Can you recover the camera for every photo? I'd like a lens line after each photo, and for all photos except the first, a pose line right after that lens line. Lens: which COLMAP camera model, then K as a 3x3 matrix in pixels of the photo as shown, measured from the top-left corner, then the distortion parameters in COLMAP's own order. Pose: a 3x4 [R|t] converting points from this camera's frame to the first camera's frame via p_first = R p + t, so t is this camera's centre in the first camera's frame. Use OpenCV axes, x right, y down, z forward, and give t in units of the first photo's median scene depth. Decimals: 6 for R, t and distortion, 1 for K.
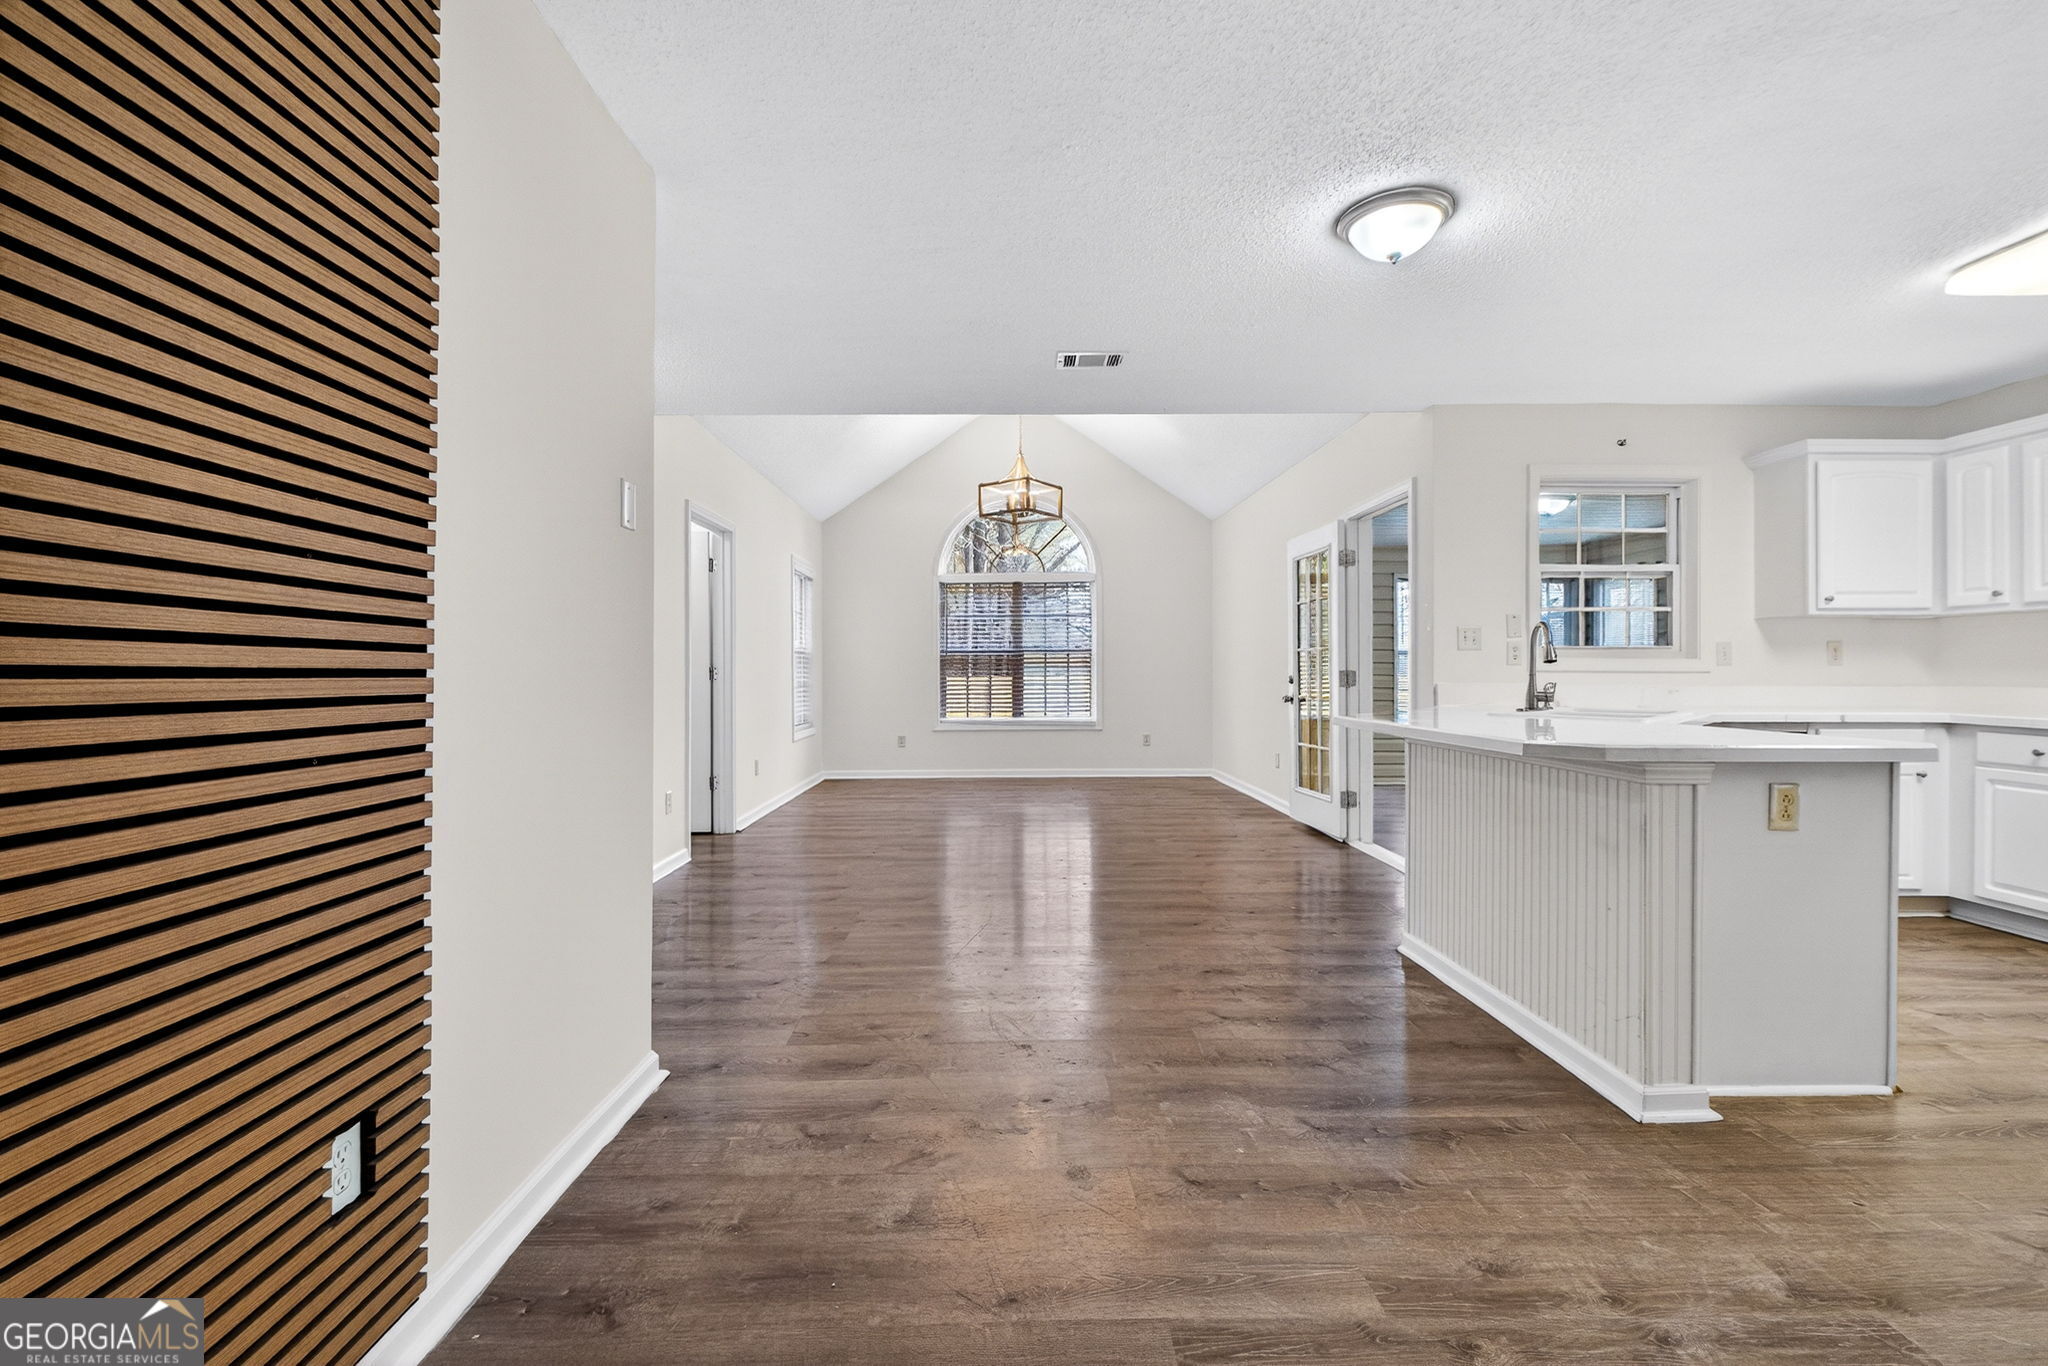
lens RADIAL K [[851.4, 0, 1024.1], [0, 851.4, 682.7], [0, 0, 1]] dist [-0.000285, -0.004329]
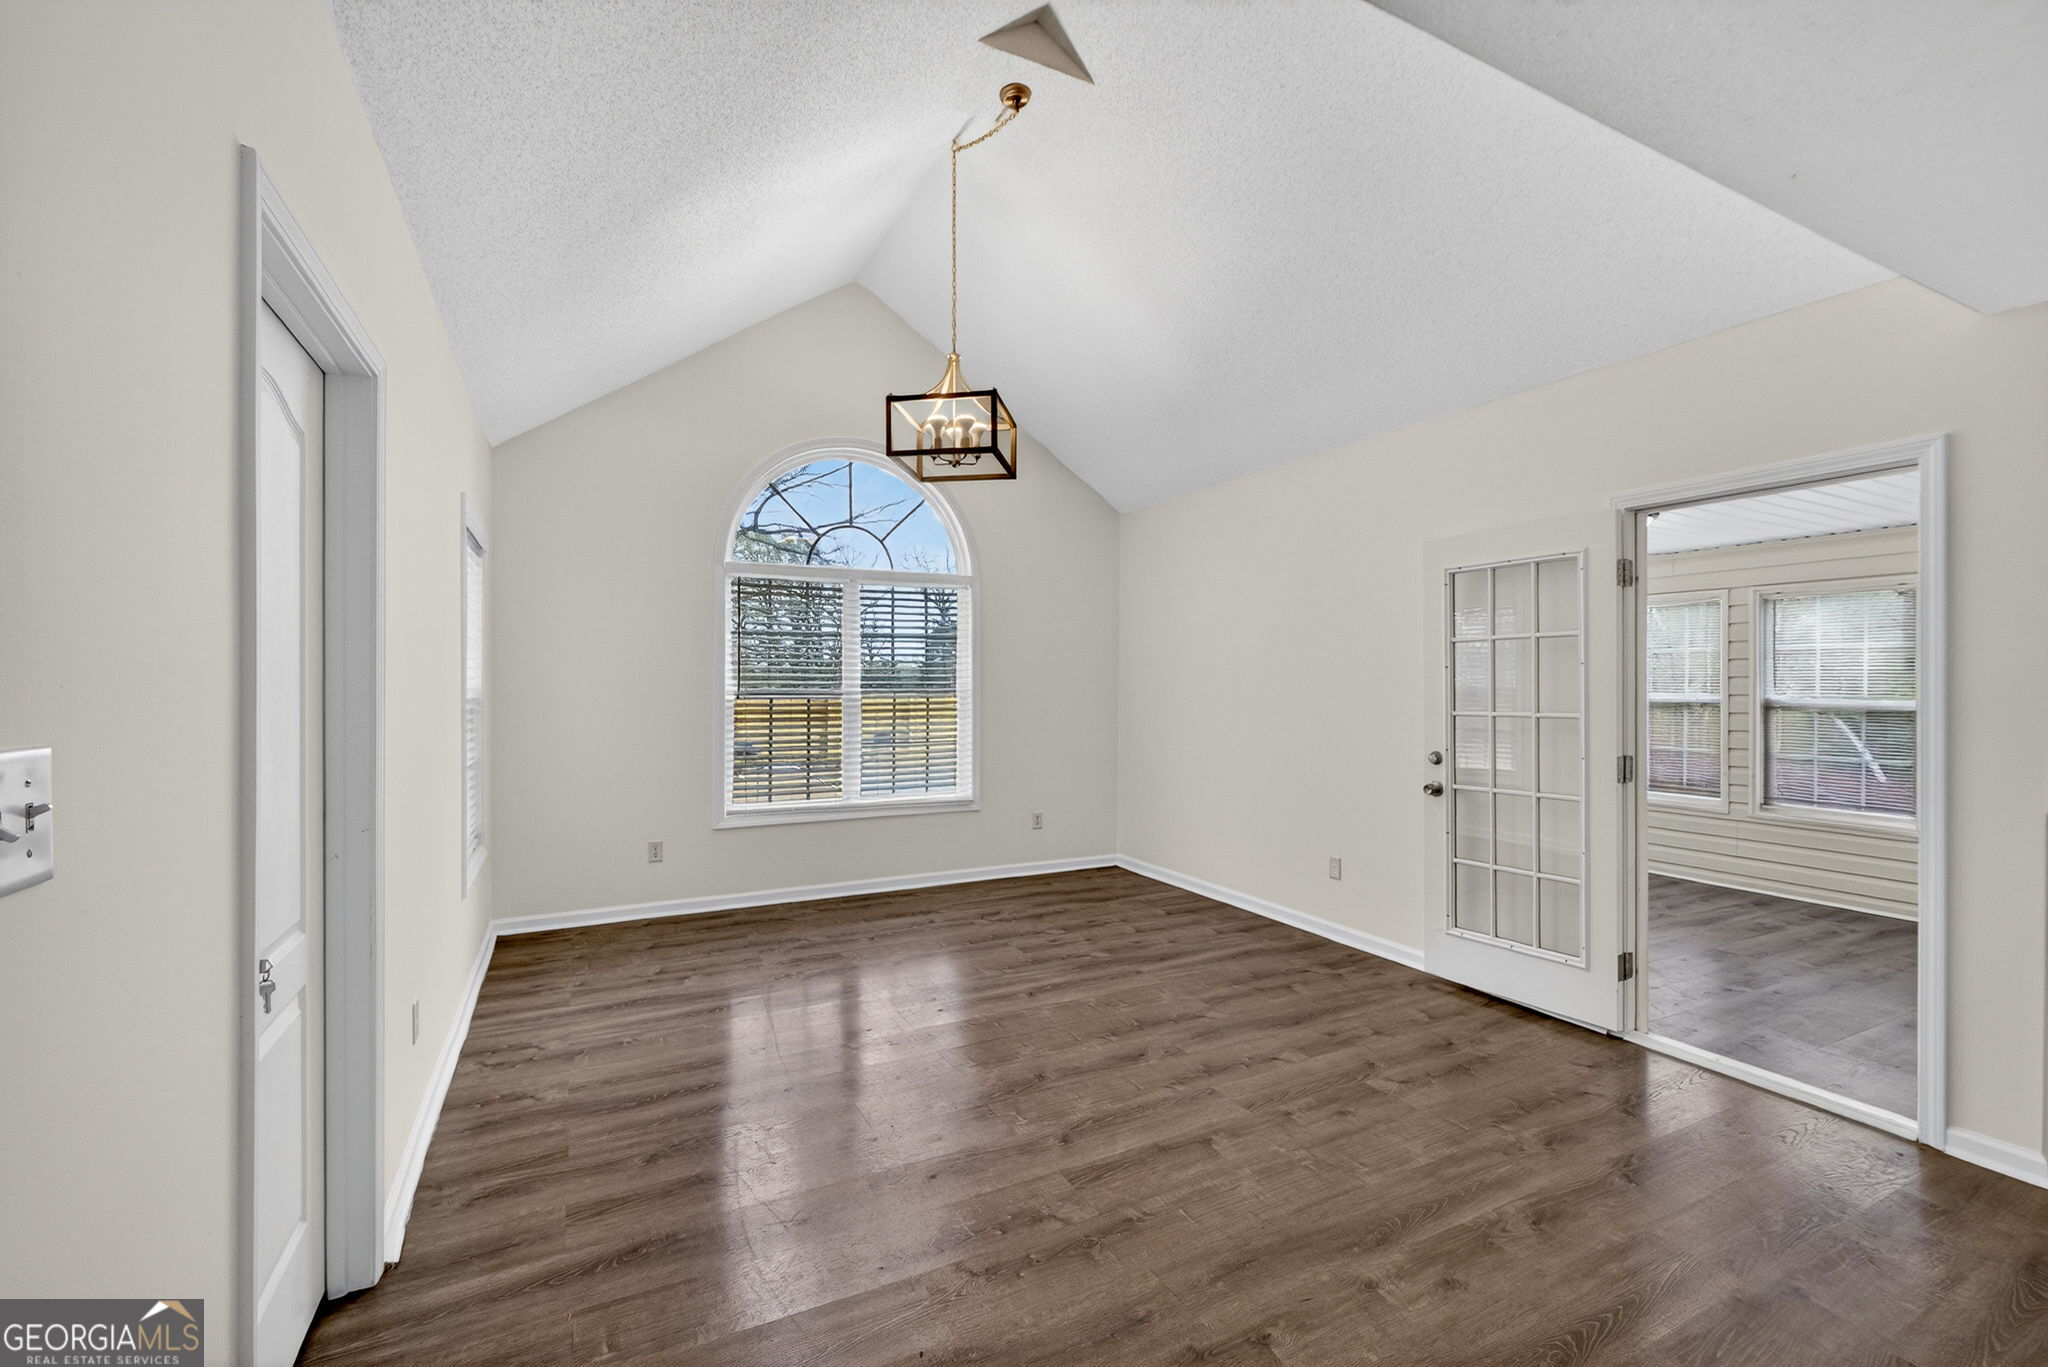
lens RADIAL K [[851.4, 0, 1024.1], [0, 851.4, 683.2], [0, 0, 1]] dist [-0.000285, -0.004329]
pose [[0.900390, 0.007311, 0.435023, -0.168893], [-0.000536, 0.999877, -0.015696, -0.035064], [-0.435084, 0.013899, 0.900283, 0.394166]]
